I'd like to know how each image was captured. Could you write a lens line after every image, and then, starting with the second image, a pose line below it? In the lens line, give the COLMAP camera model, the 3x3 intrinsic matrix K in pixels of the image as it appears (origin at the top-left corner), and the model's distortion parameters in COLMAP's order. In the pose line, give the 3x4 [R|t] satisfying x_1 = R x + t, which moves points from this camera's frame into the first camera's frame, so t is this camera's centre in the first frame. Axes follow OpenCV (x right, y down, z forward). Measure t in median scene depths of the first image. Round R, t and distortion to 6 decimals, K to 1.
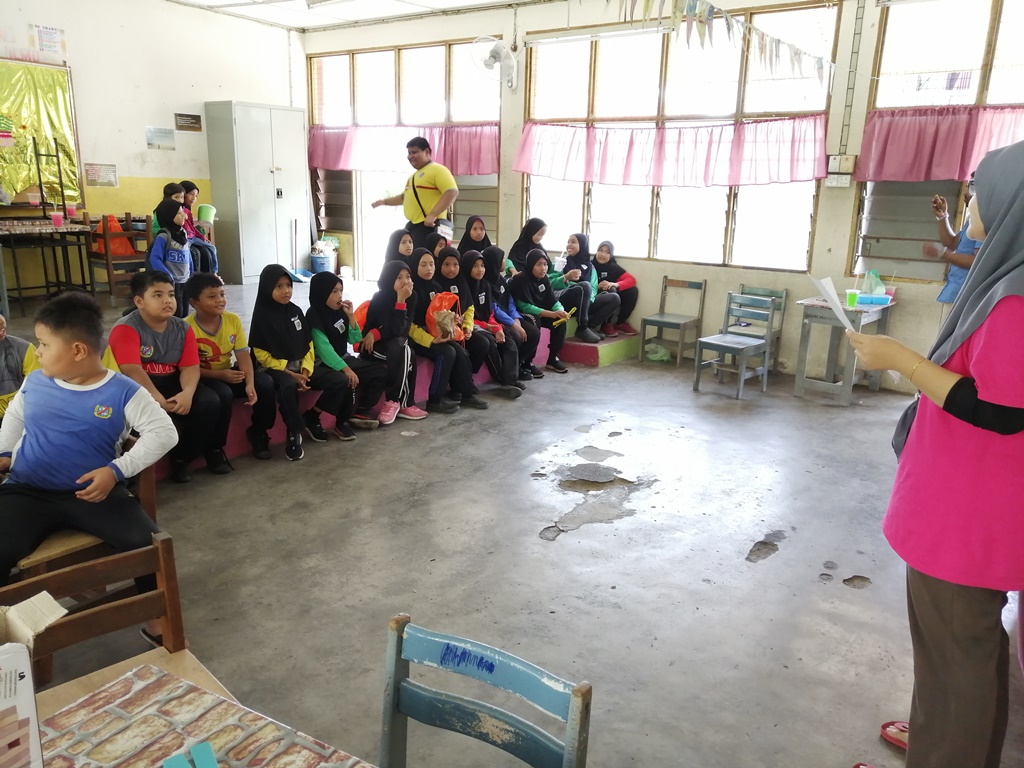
lens RADIAL K [[799.7, 0, 512.0], [0, 799.7, 384.0], [0, 0, 1]] dist [-0.016470, 0.048253]
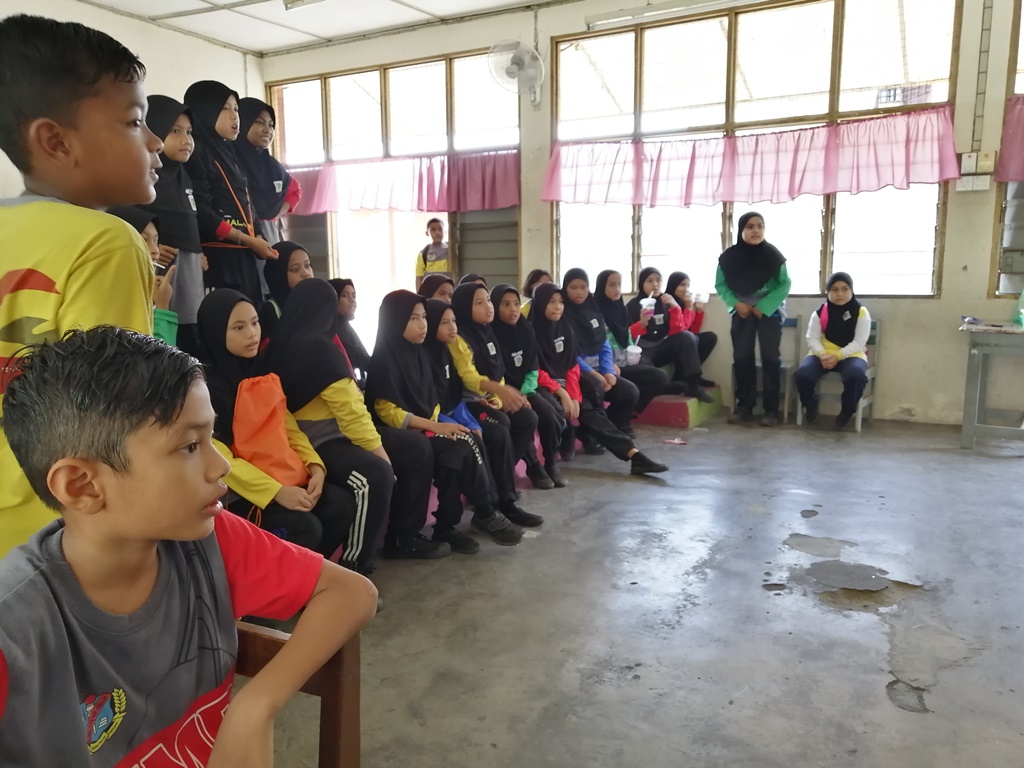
lens RADIAL K [[810.6, 0, 512.0], [0, 810.6, 384.0], [0, 0, 1]] dist [-0.001780, 0.010652]
pose [[0.992633, -0.053435, 0.108742, -0.160782], [0.063680, 0.993625, -0.093030, -0.001313], [-0.103078, 0.099269, 0.989707, 0.234878]]
